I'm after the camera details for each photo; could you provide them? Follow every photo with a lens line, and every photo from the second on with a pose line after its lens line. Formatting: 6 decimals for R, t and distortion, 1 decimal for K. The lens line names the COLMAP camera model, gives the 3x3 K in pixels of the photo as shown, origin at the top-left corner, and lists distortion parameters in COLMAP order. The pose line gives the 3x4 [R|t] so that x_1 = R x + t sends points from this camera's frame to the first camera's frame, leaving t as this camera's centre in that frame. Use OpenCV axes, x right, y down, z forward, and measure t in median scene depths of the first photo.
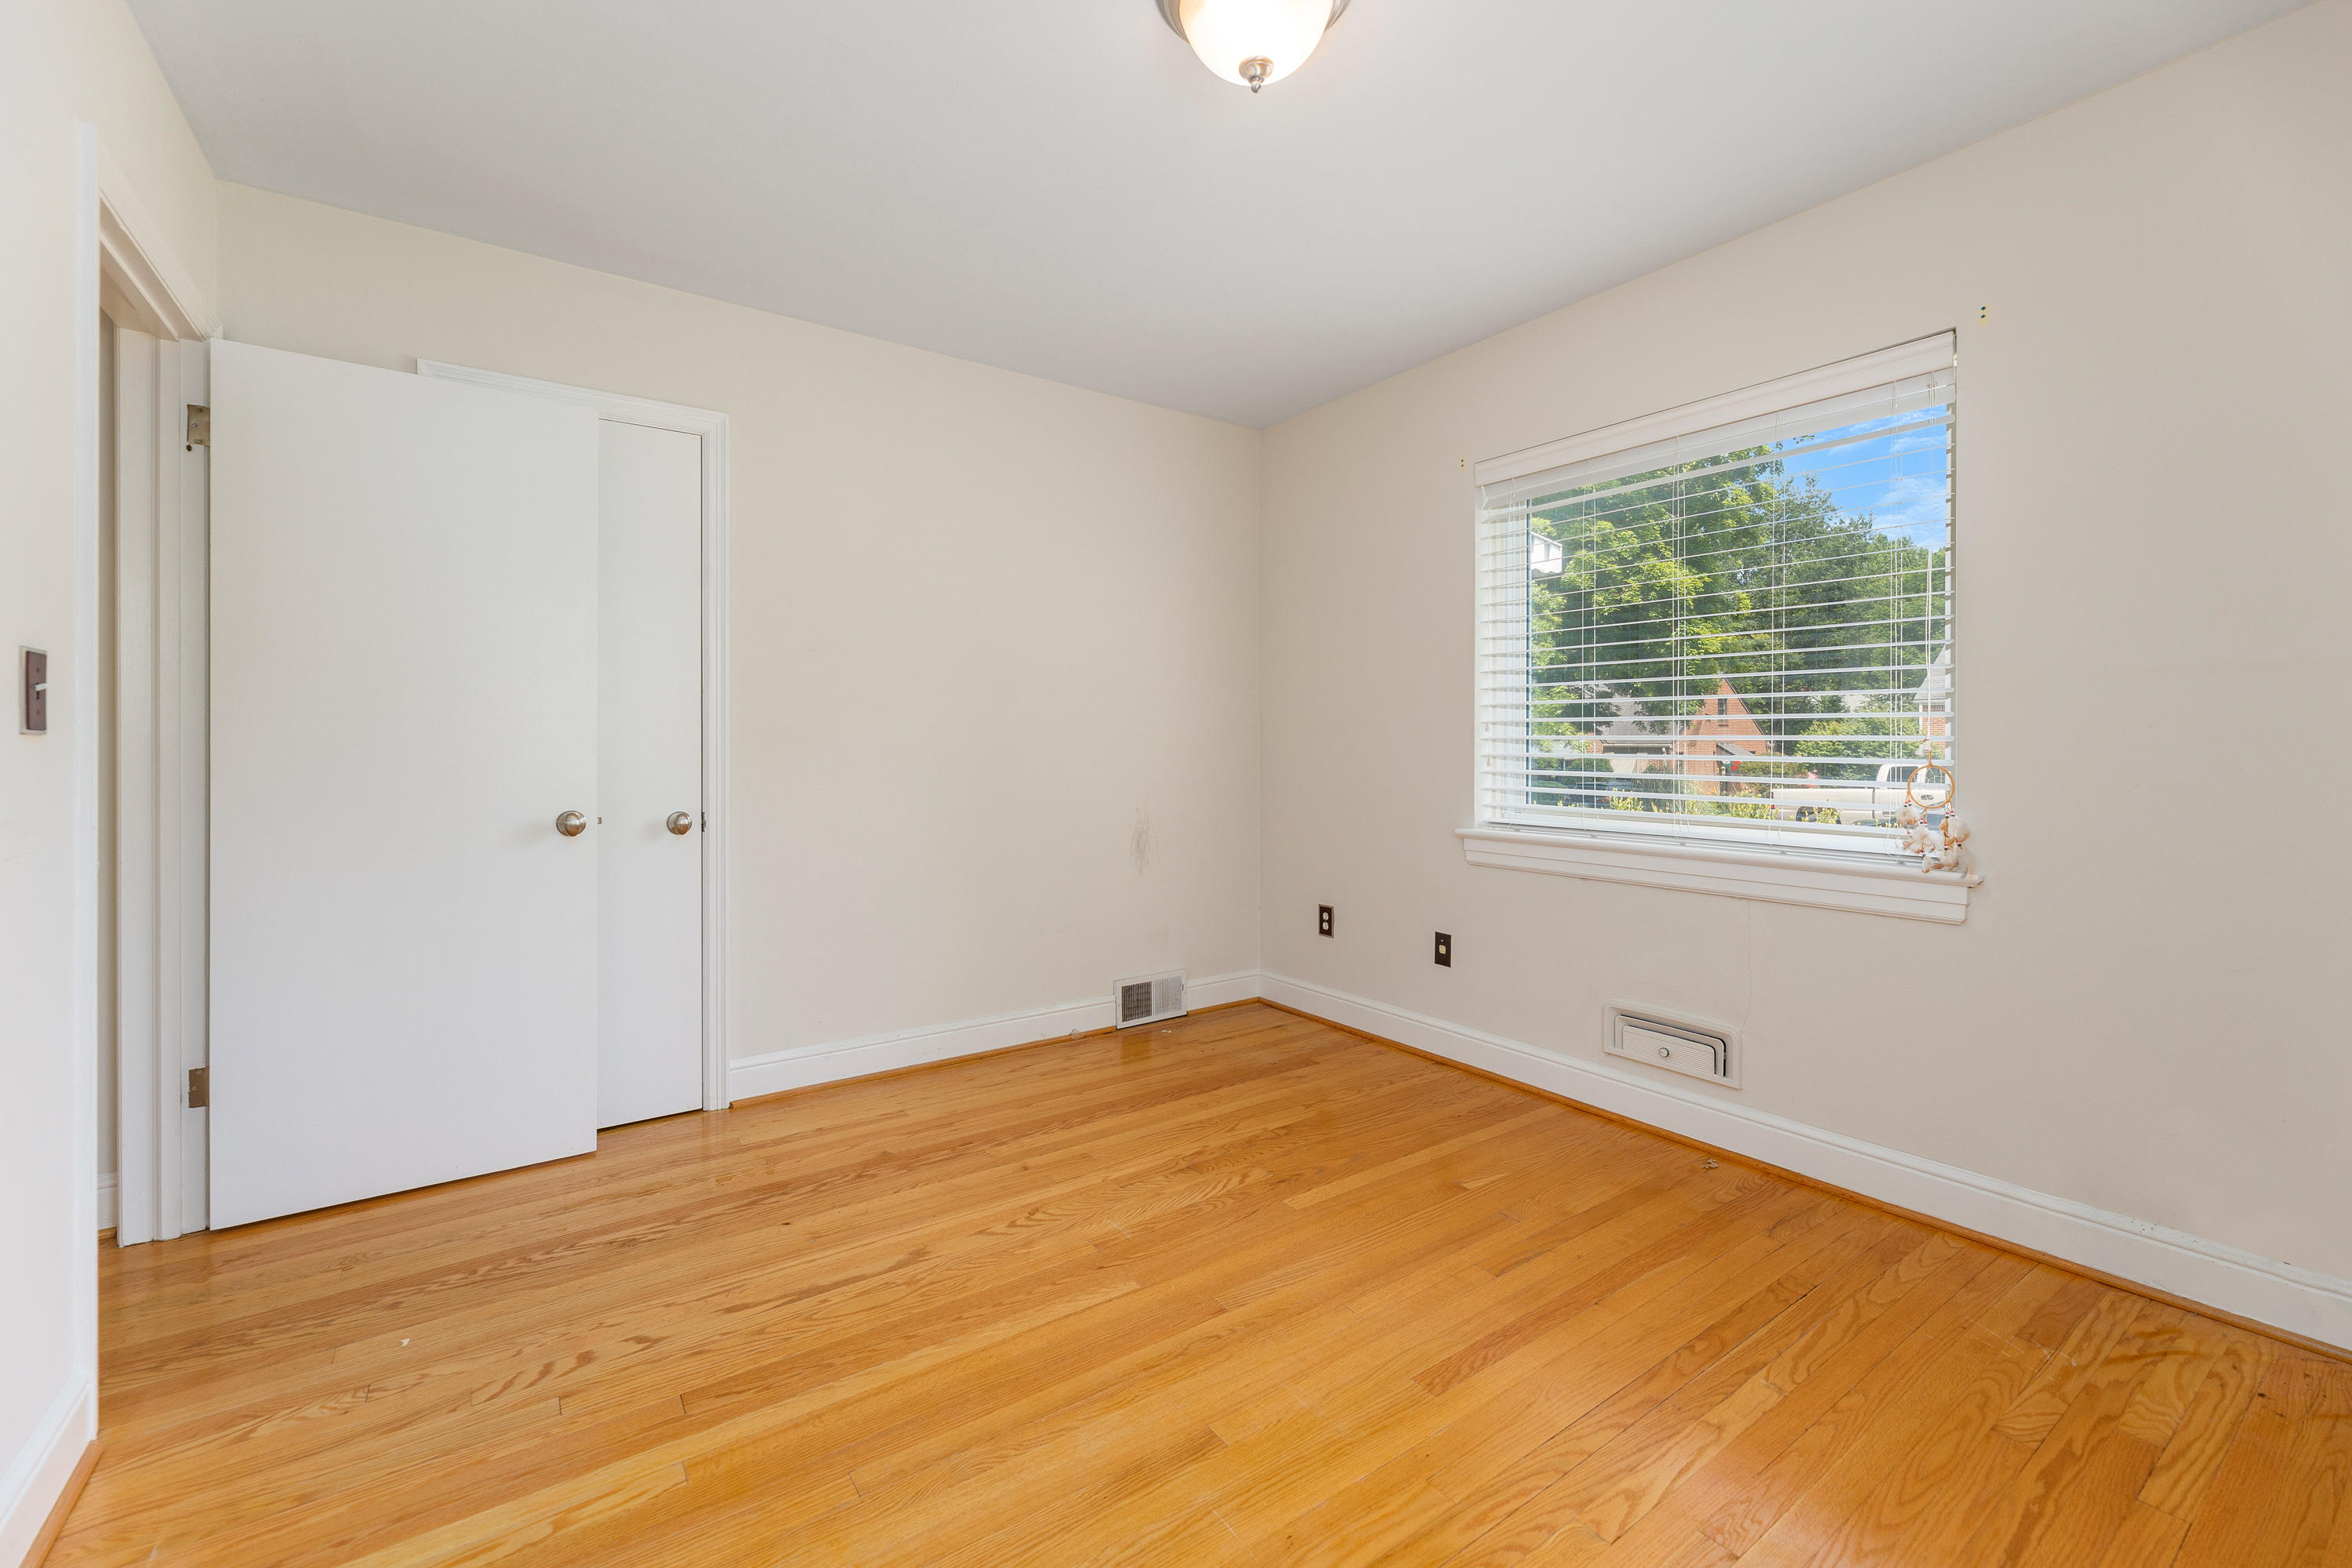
lens RADIAL K [[975.4, 0, 1175.9], [0, 975.4, 763.2], [0, 0, 1]] dist [-0.000719, 0.000688]
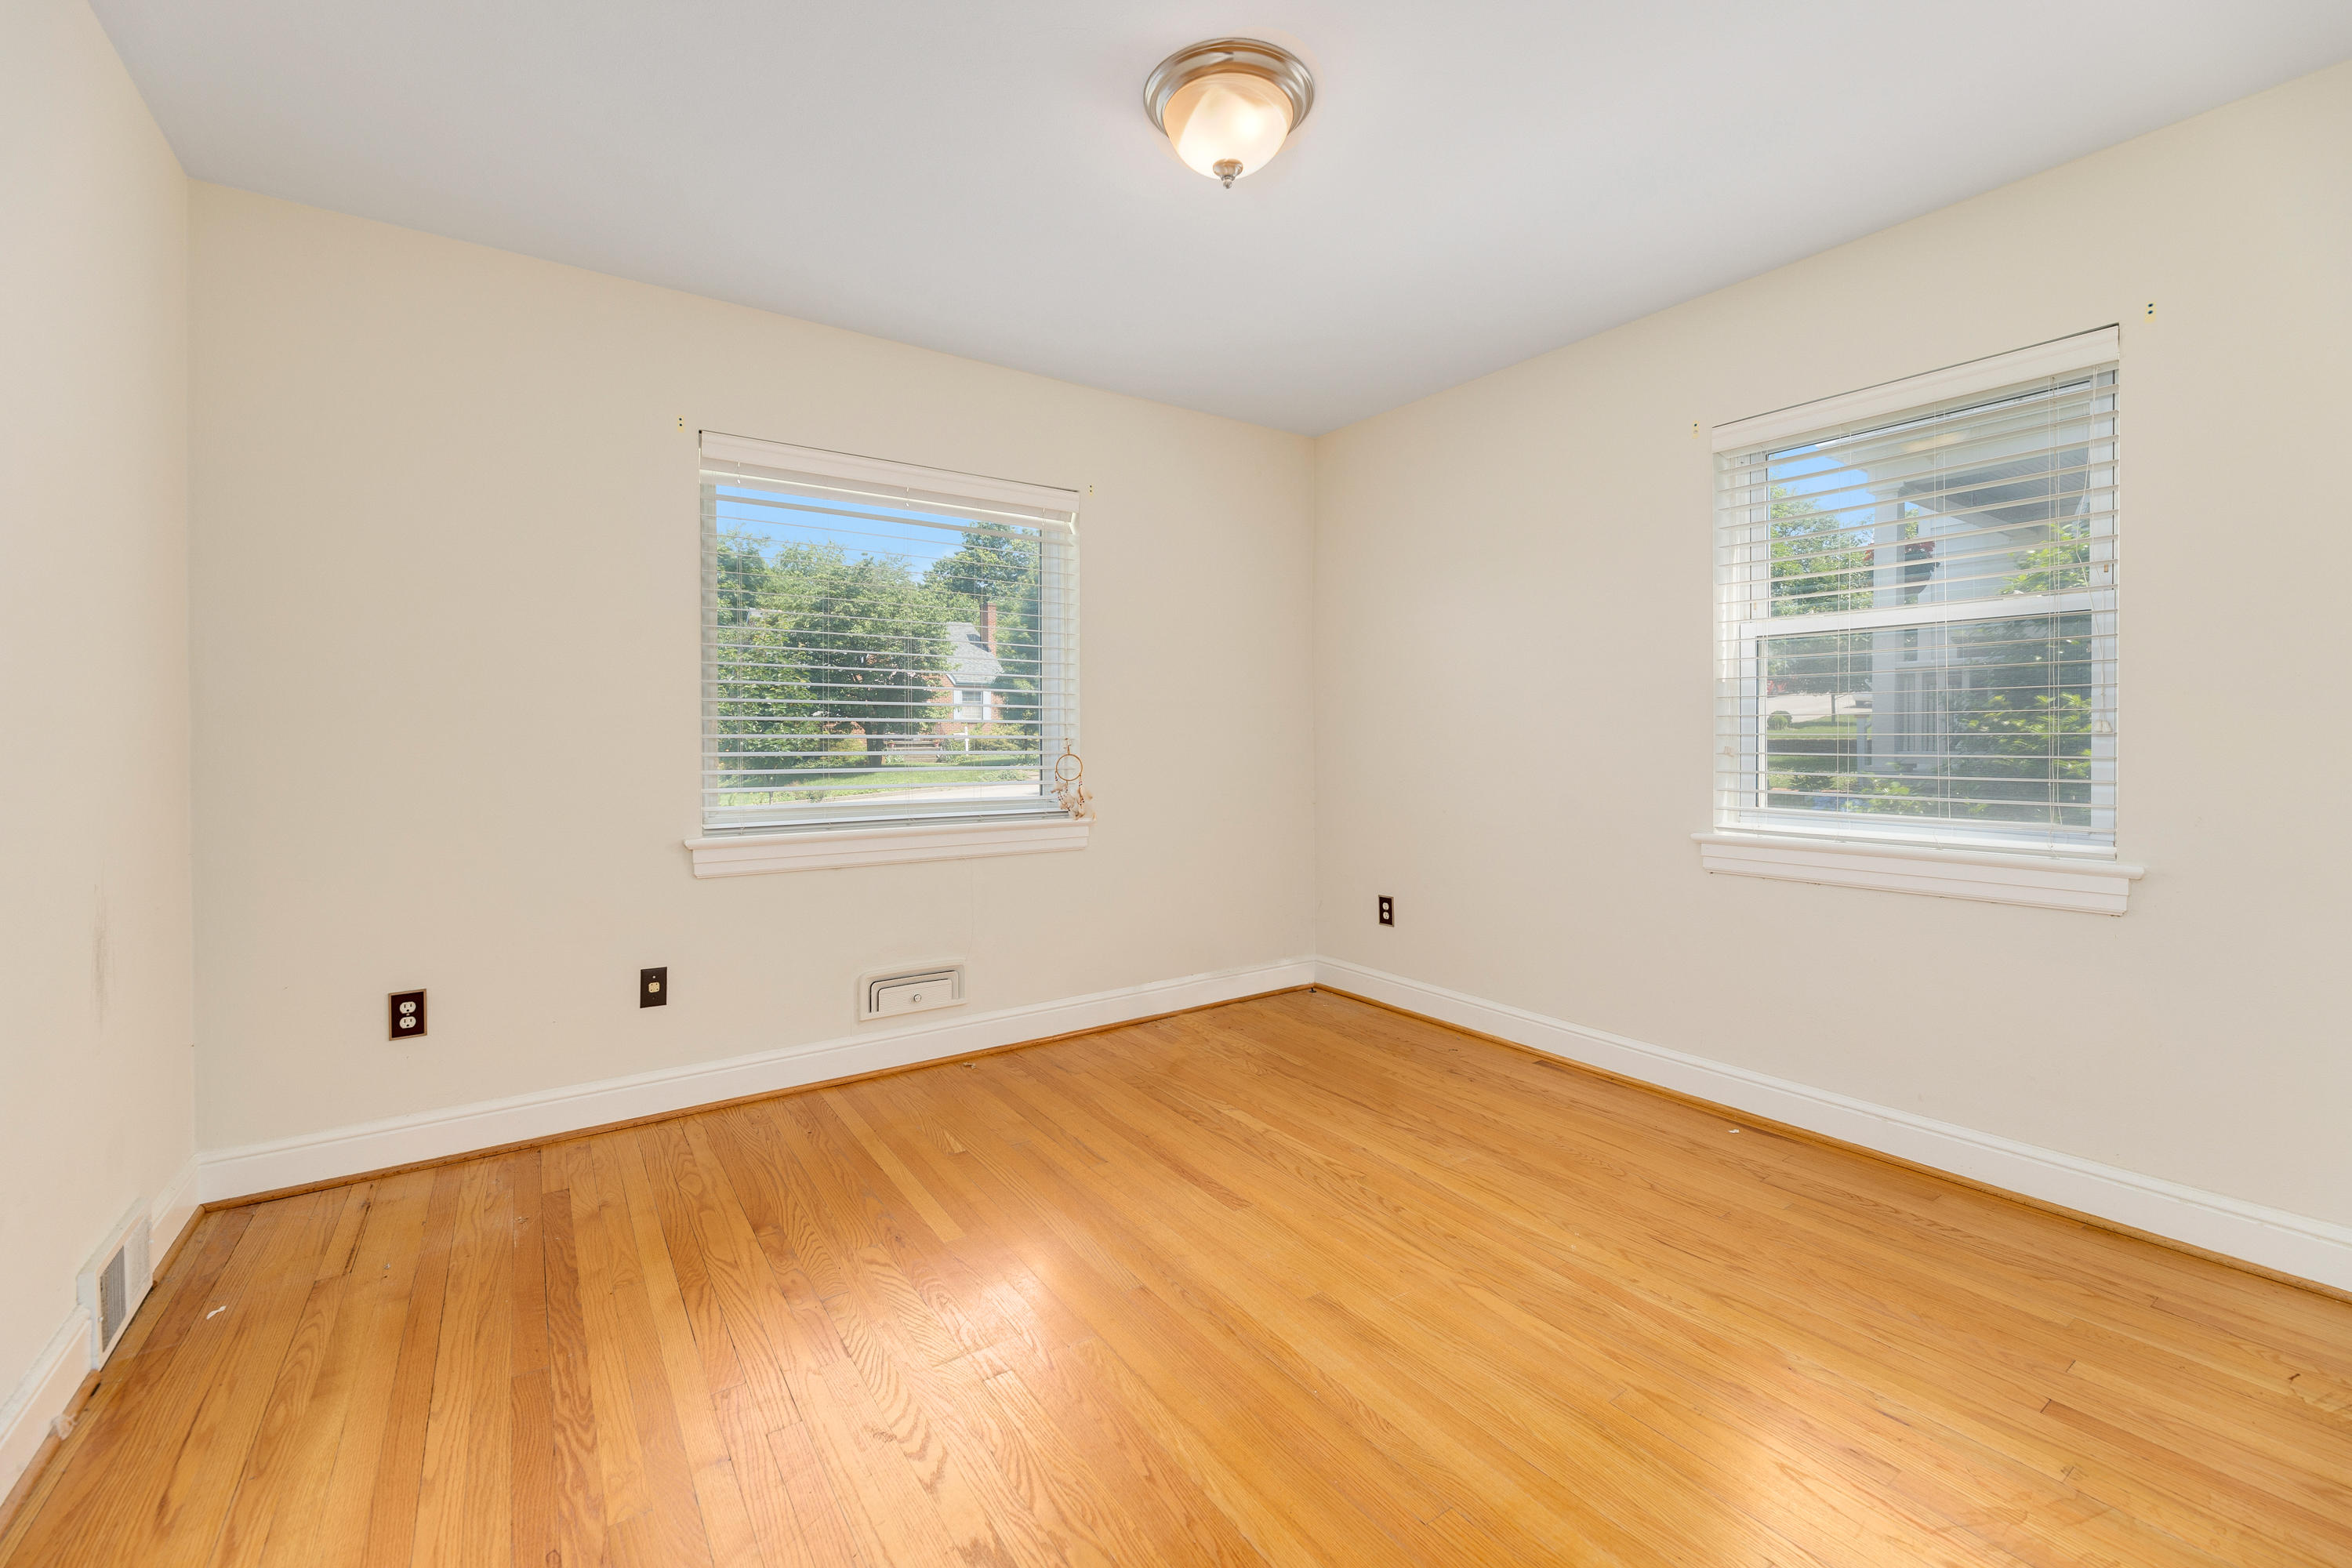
lens RADIAL K [[975.4, 0, 1179.5], [0, 975.4, 779.1], [0, 0, 1]] dist [-0.000719, 0.000688]
pose [[0.004309, -0.039909, 0.999194, -0.674482], [0.028423, 0.998804, 0.039771, -0.008670], [-0.999587, 0.028228, 0.005438, 0.664242]]
